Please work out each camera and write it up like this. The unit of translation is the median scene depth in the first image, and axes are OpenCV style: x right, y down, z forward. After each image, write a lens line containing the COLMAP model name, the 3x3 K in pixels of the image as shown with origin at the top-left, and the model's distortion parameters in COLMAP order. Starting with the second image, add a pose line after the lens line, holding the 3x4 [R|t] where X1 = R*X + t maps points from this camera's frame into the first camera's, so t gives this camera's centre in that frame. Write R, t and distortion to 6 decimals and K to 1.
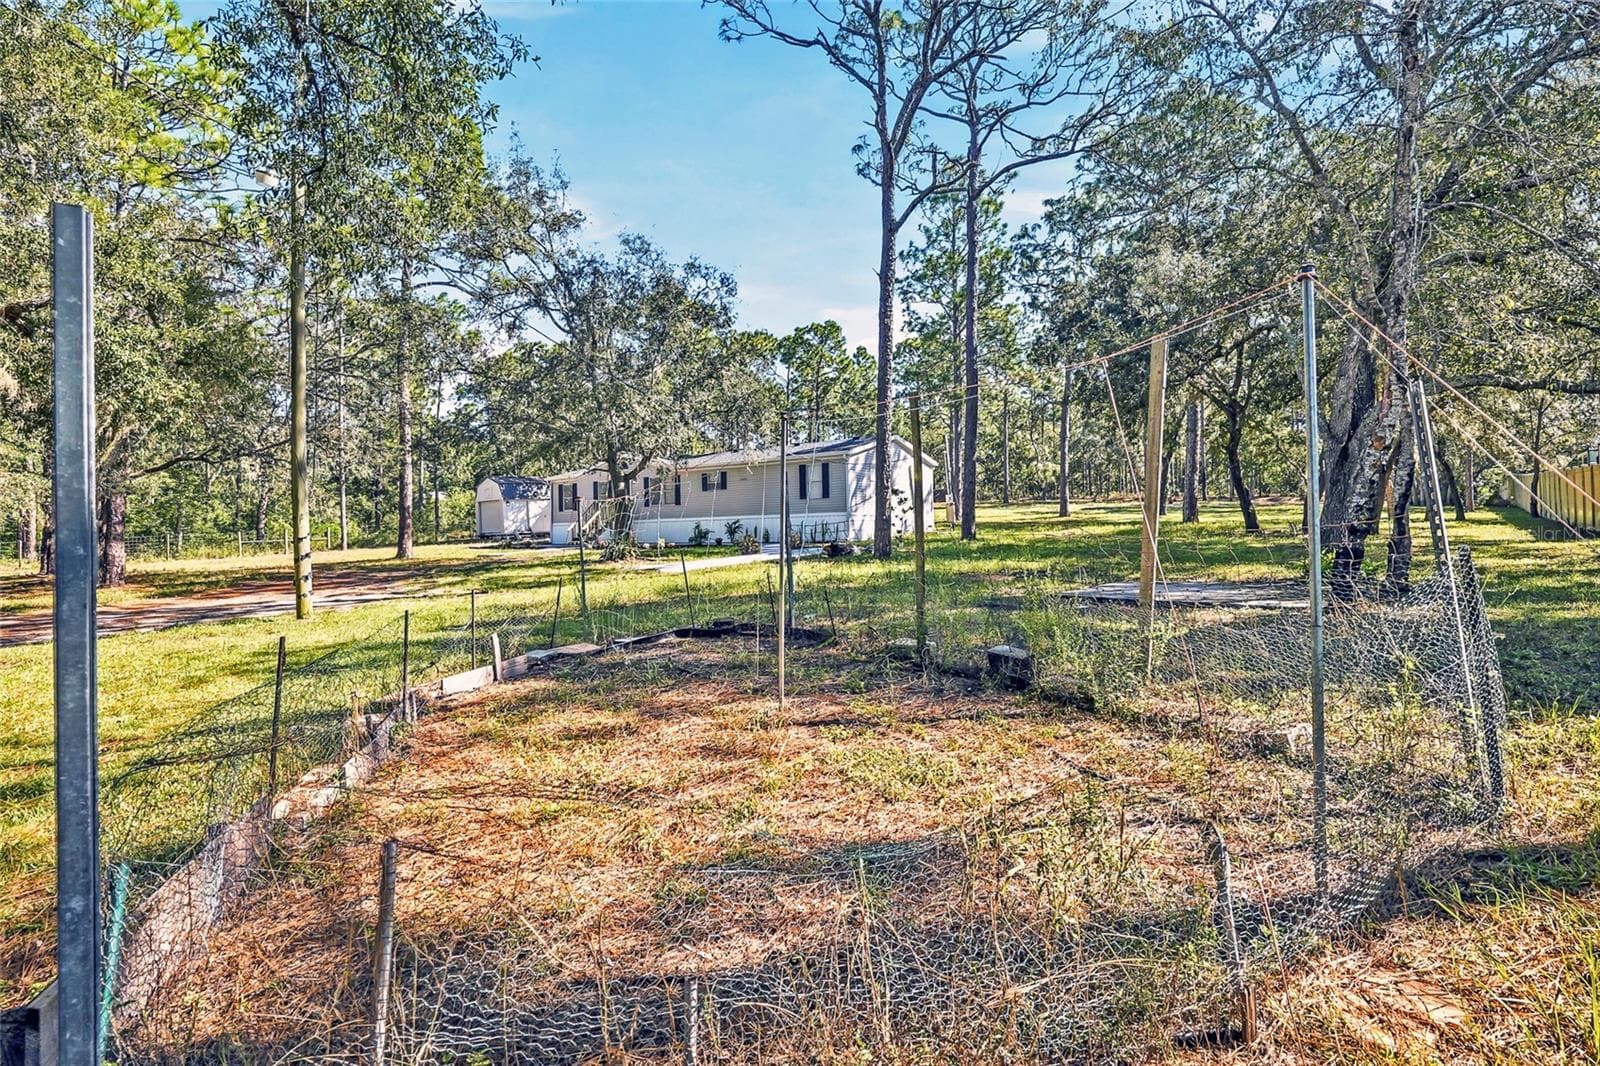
lens RADIAL K [[759.5, 0, 800.0], [0, 759.5, 533.0], [0, 0, 1]] dist [0.001533, 0.000106]
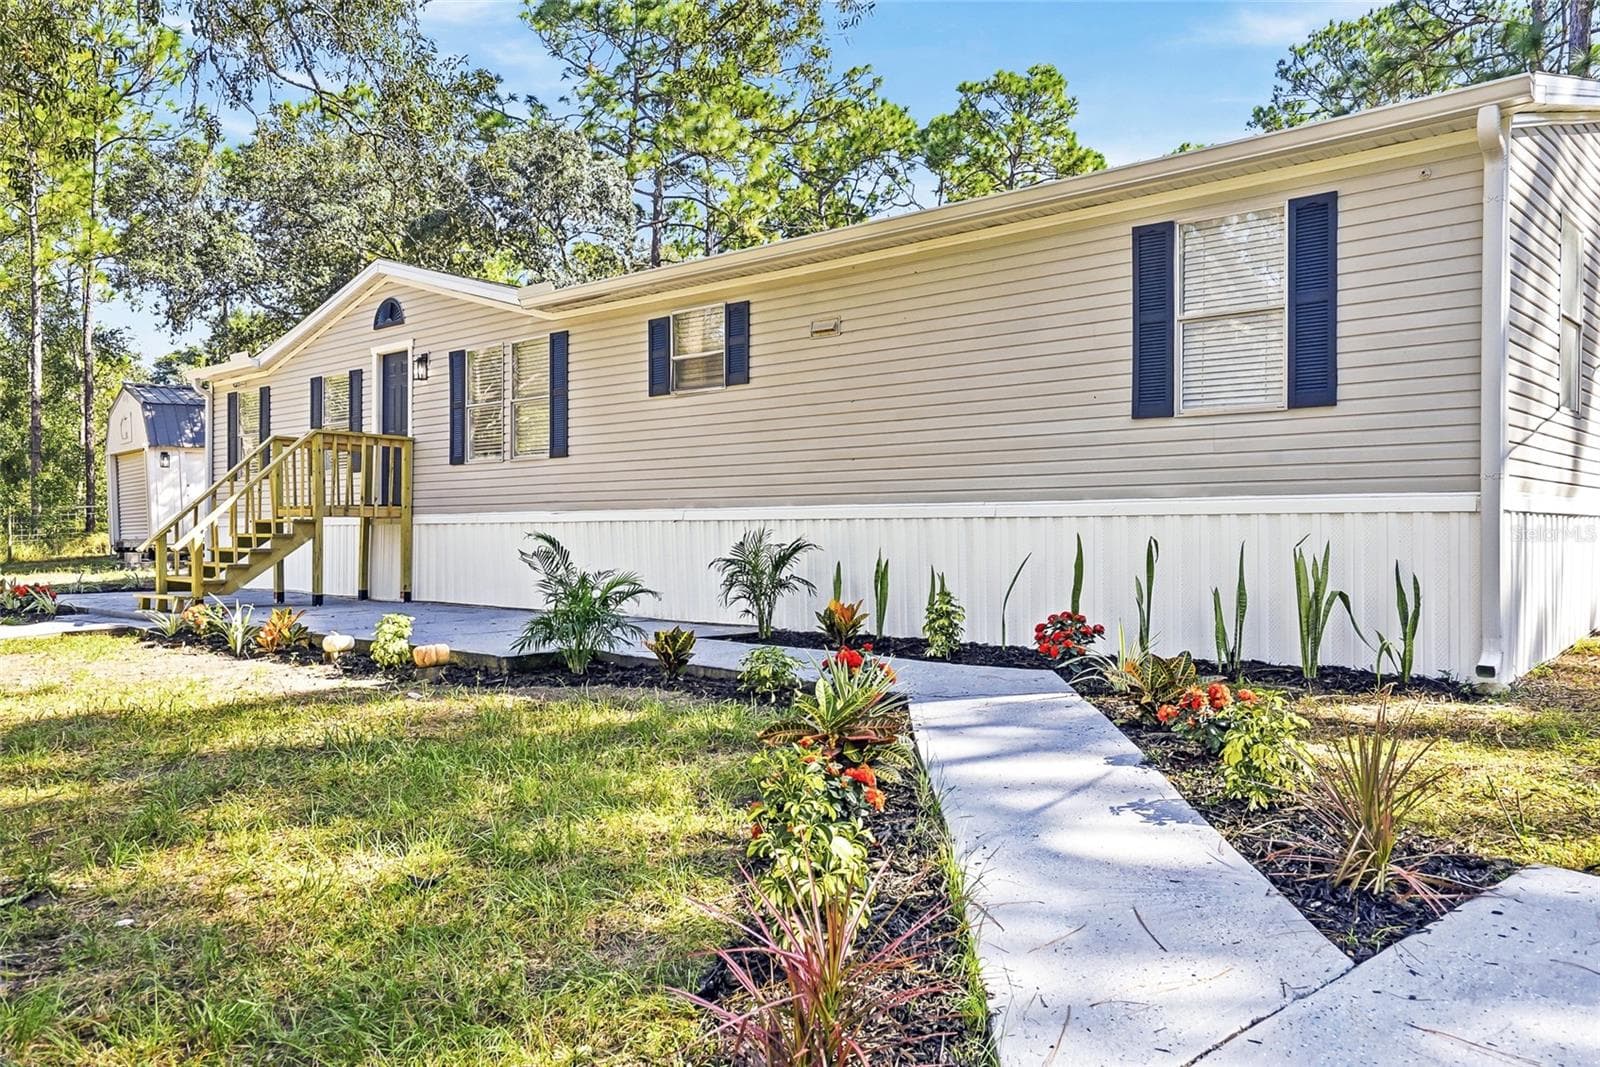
lens RADIAL K [[1187.4, 0, 800.0], [0, 1187.4, 533.5], [0, 0, 1]] dist [0.021876, 0.002909]
pose [[0.994112, 0.017851, -0.106880, -0.037992], [-0.017600, 0.999840, 0.003288, -0.013052], [0.106922, -0.001388, 0.994266, 0.559769]]
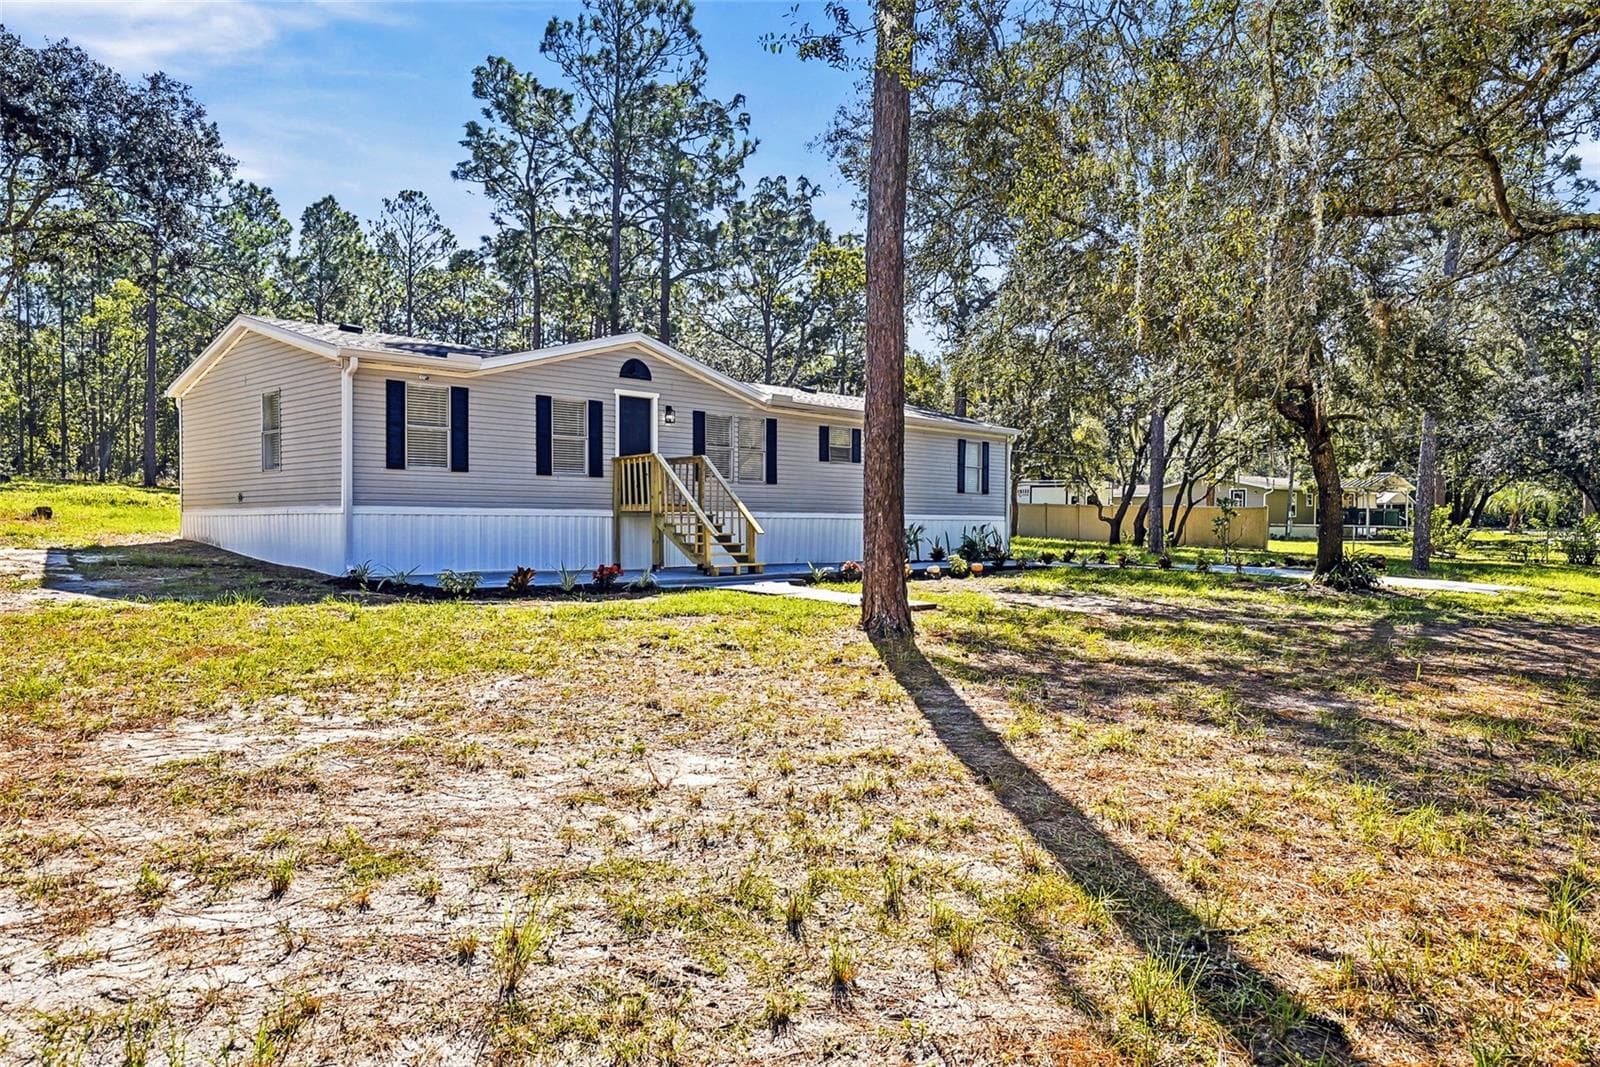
lens RADIAL K [[1187.4, 0, 800.0], [0, 1187.4, 533.5], [0, 0, 1]] dist [0.021876, 0.002909]
pose [[0.122709, 0.016394, 0.992307, -0.785189], [-0.006698, 0.999854, -0.015690, 0.004446], [-0.992420, -0.004721, 0.122801, 0.795662]]
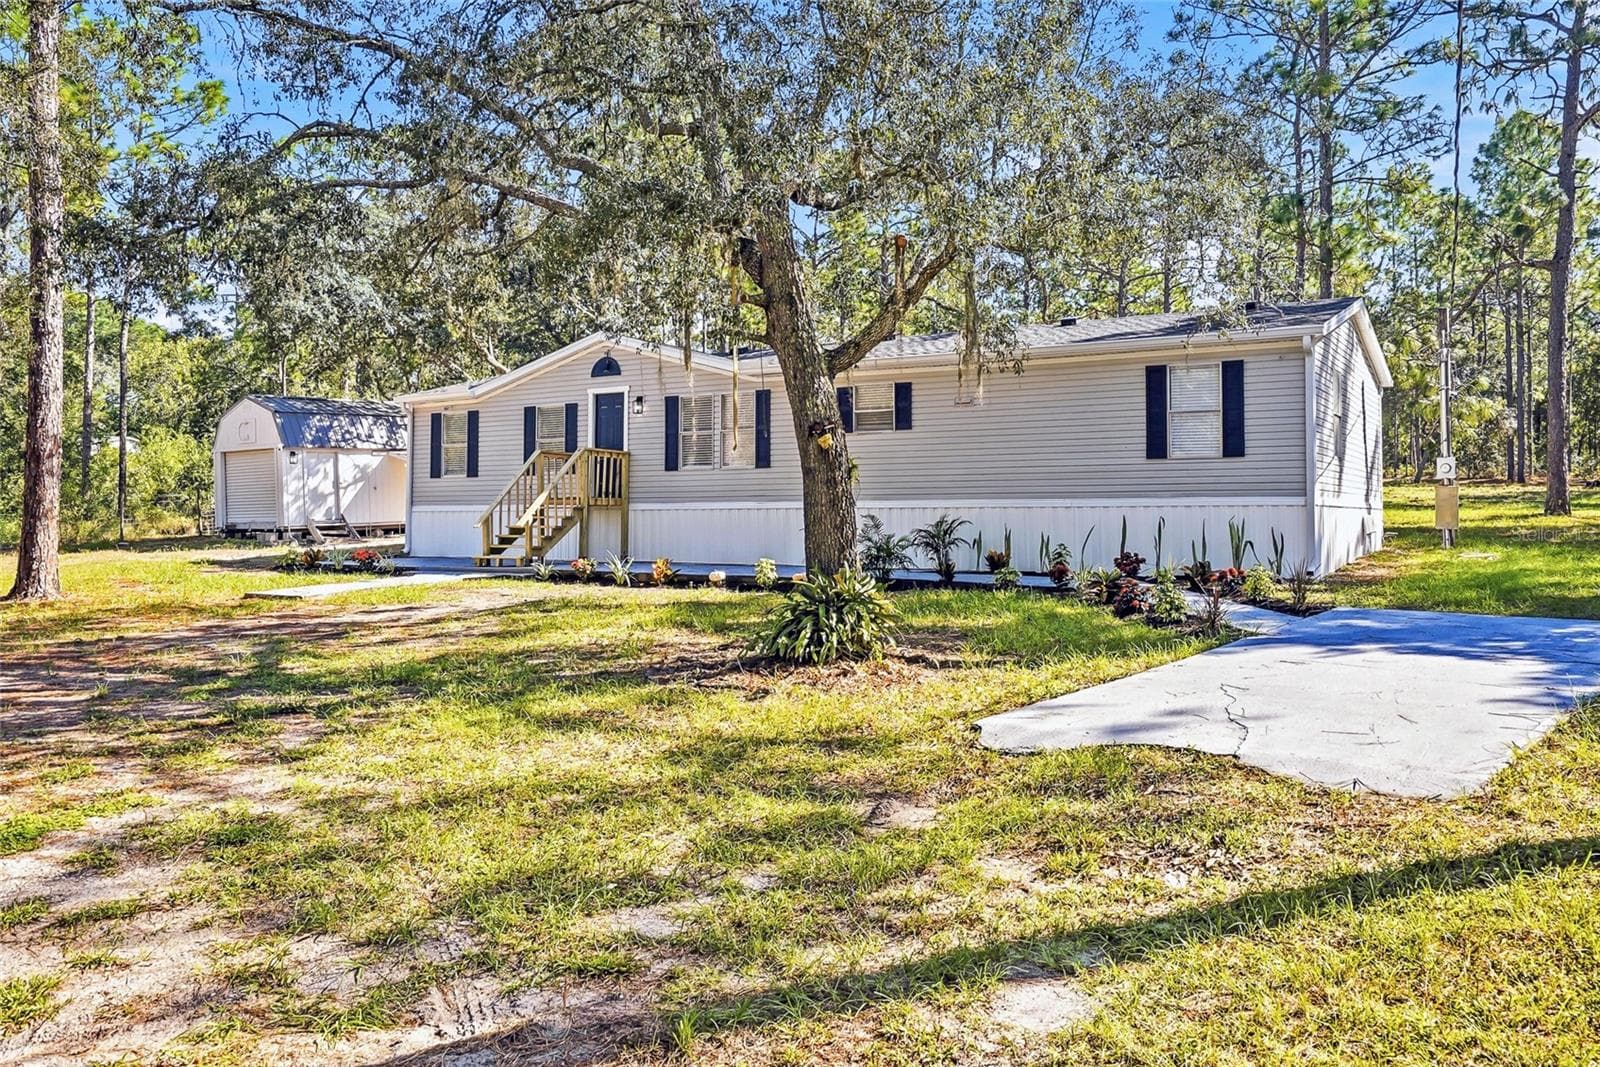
lens RADIAL K [[1233.8, 0, 803.6], [0, 1233.8, 487.4], [0, 0, 1]] dist [-0.010529, -0.003252]
pose [[0.997515, 0.022253, 0.066847, -0.162563], [-0.020260, 0.999334, -0.030334, -0.006994], [-0.067478, 0.028904, 0.997302, 0.326467]]
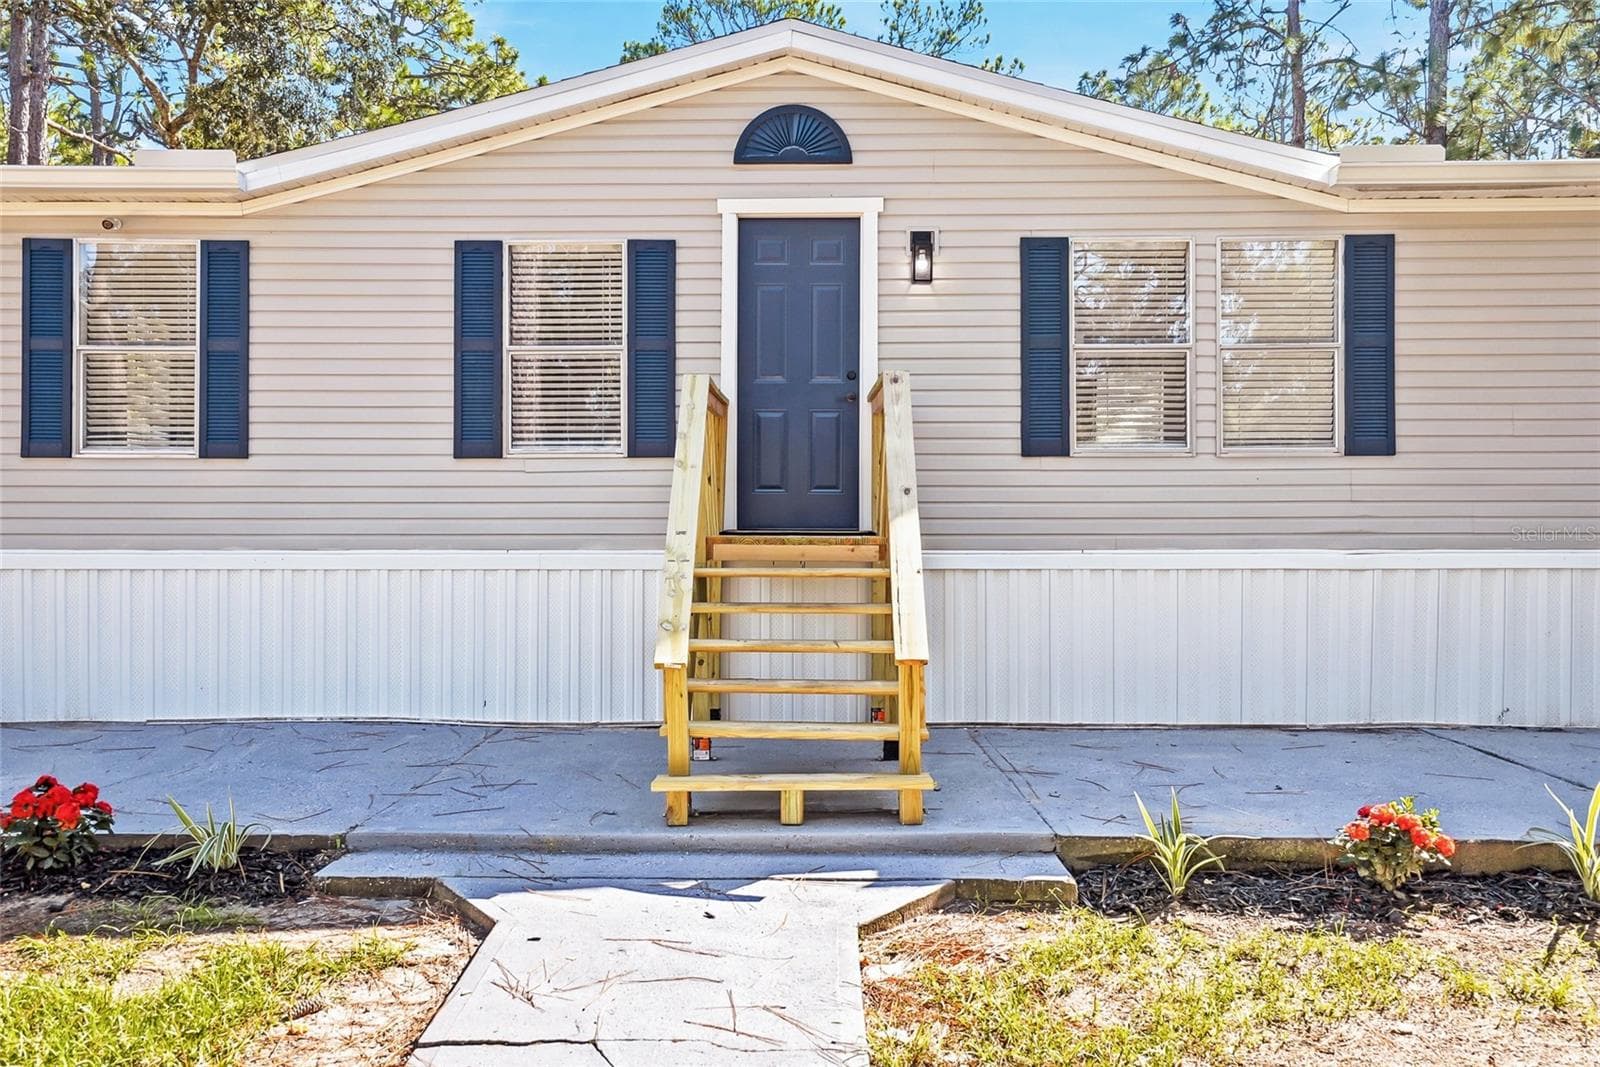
lens RADIAL K [[1281.1, 0, 799.4], [0, 1281.1, 586.1], [0, 0, 1]] dist [0.061838, 0.003040]
pose [[0.823601, 0.023344, 0.566690, -0.339960], [-0.018595, 0.999727, -0.014157, -0.006194], [-0.566865, 0.001122, 0.823810, 0.769984]]
